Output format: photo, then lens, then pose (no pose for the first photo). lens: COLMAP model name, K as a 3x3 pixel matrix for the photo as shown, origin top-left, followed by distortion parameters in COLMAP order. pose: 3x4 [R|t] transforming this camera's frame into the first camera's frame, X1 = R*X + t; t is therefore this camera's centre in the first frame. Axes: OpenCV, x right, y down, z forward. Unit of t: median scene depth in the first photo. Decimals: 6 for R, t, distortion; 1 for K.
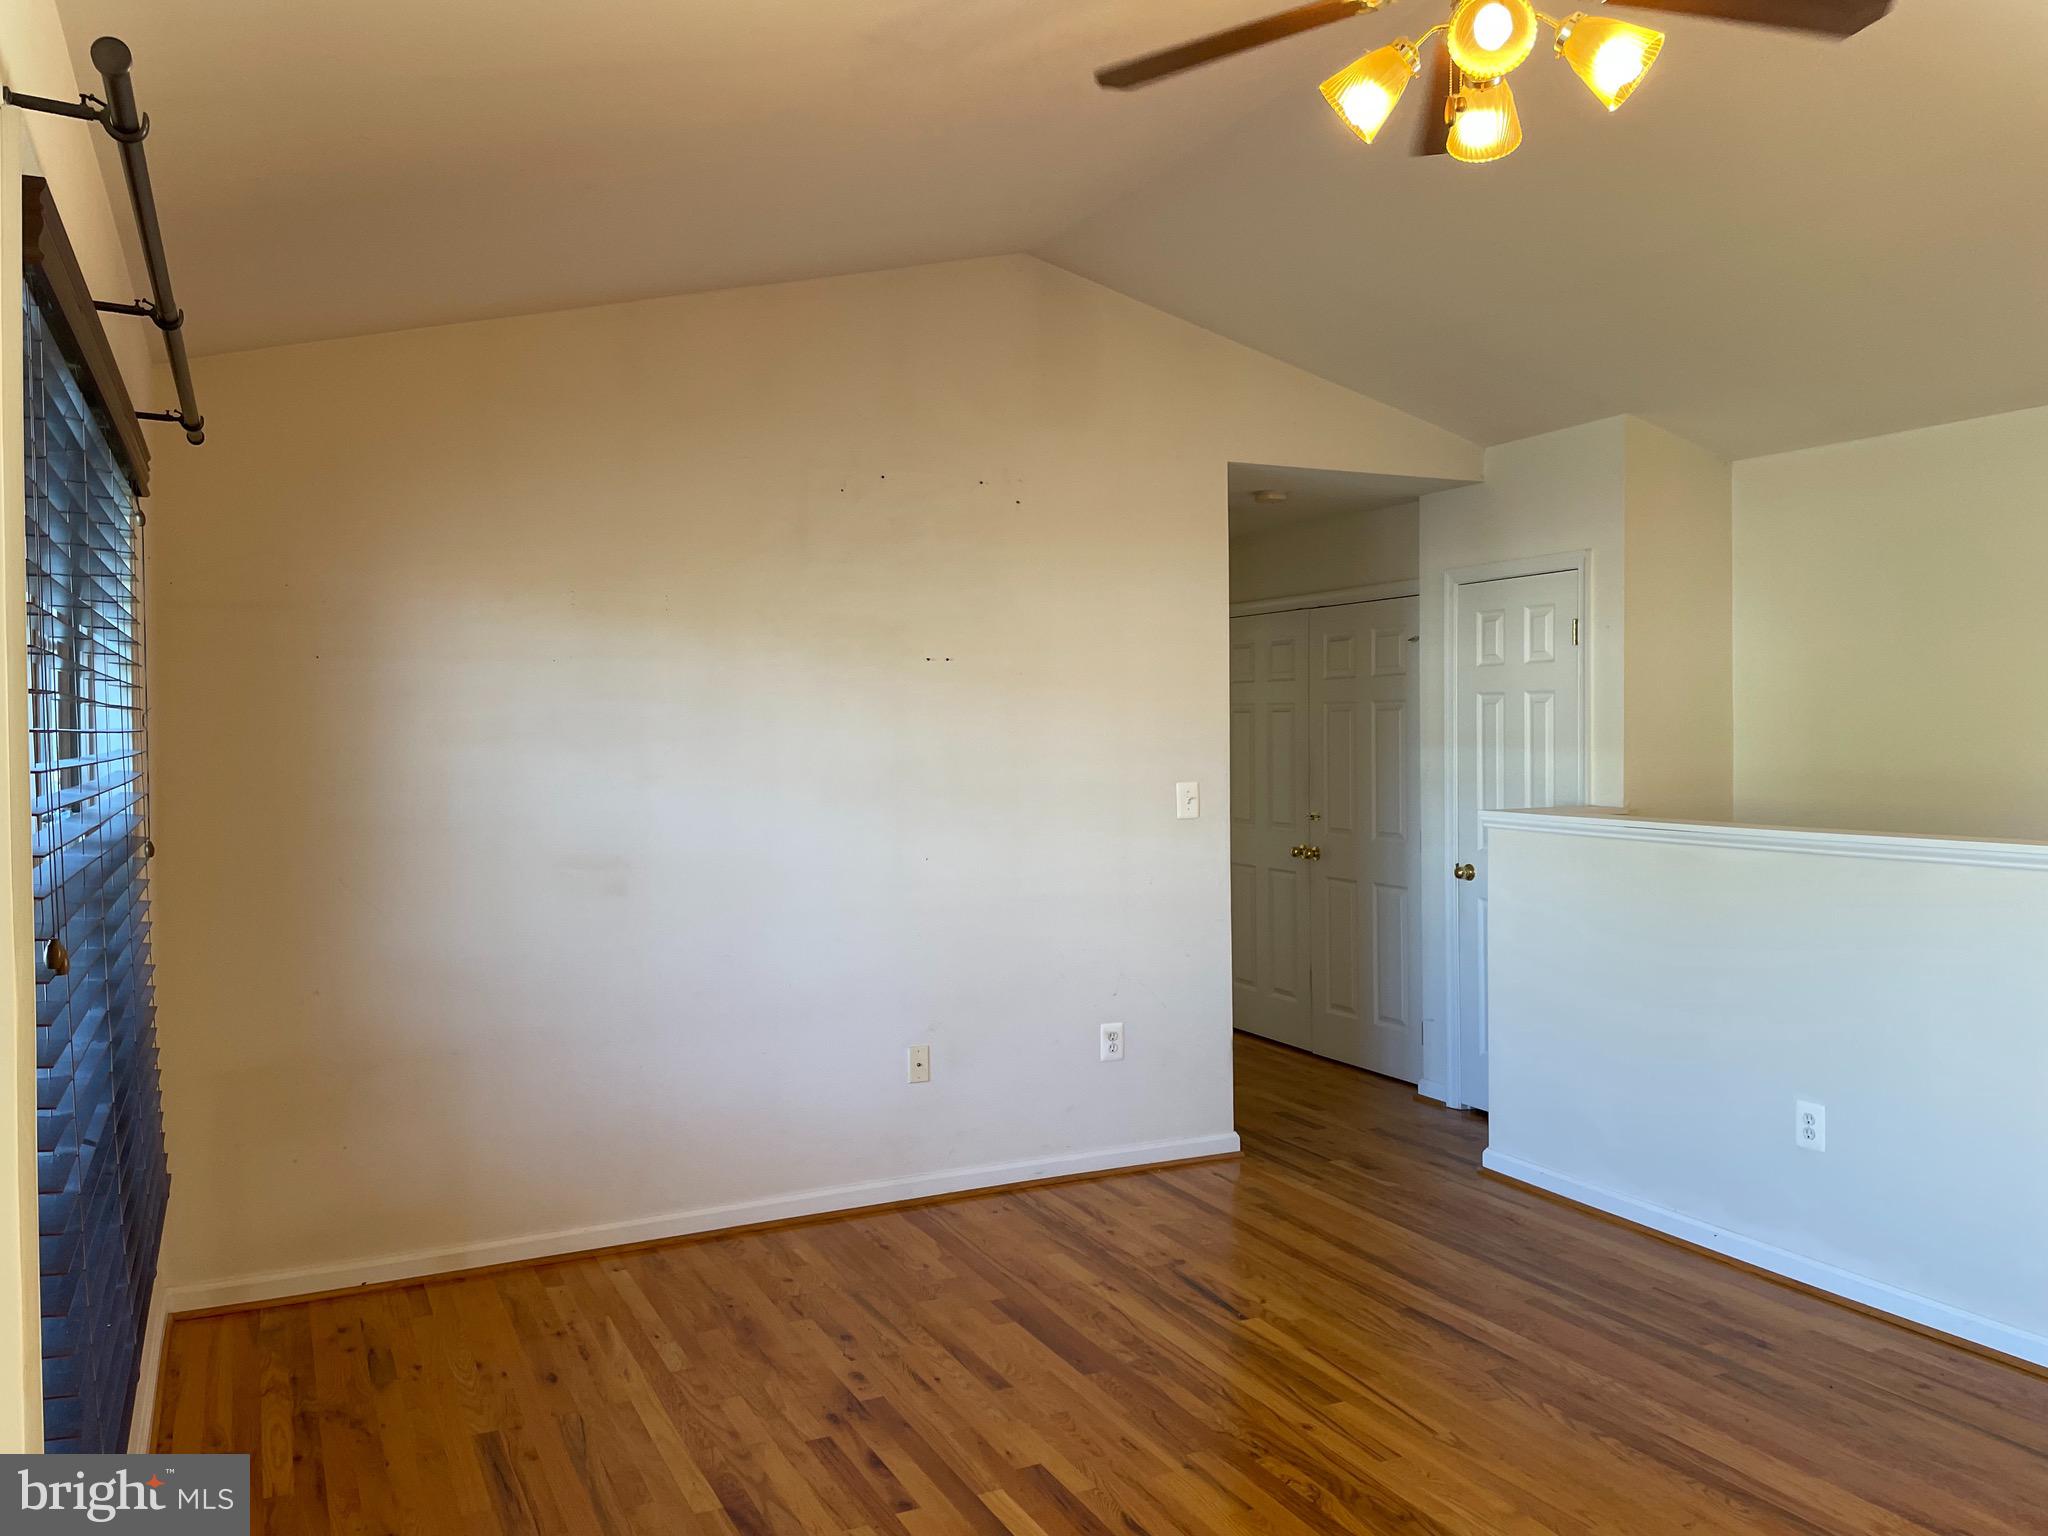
lens RADIAL K [[1546.1, 0, 1014.0], [0, 1546.1, 759.2], [0, 0, 1]] dist [0.070311, -0.093731]
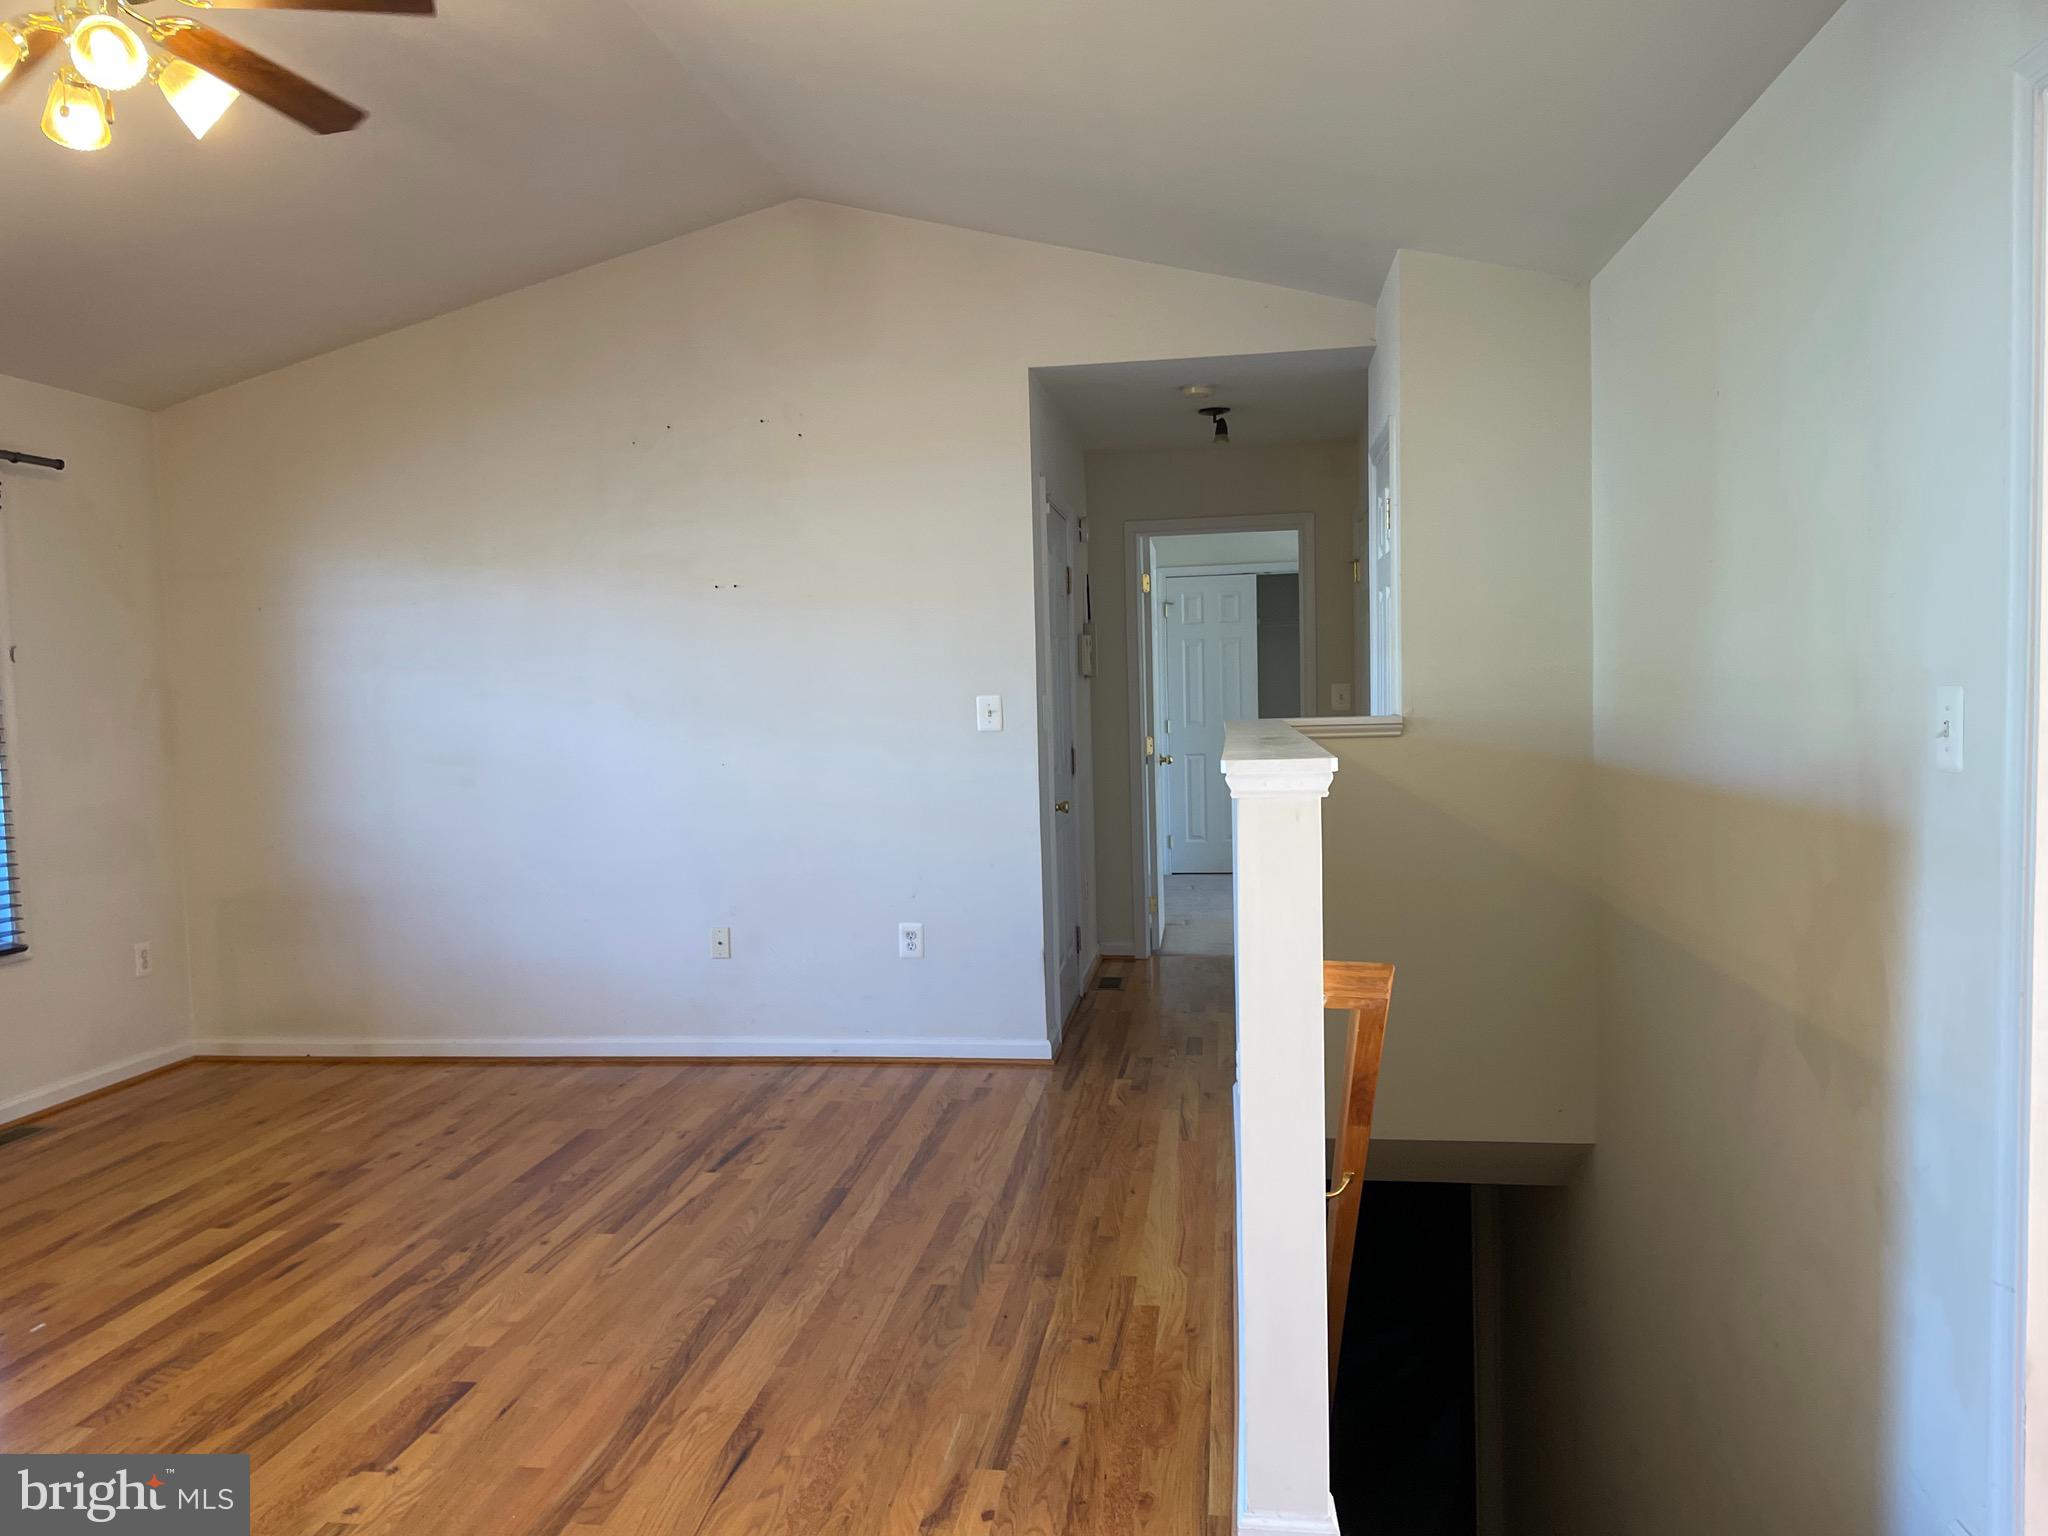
lens RADIAL K [[1547.2, 0, 1016.2], [0, 1547.2, 811.0], [0, 0, 1]] dist [0.053173, -0.004613]
pose [[0.824321, 0.027159, -0.565470, 0.919752], [0.011978, 0.997788, 0.065384, 0.032647], [0.565996, -0.060671, 0.822173, 0.223534]]
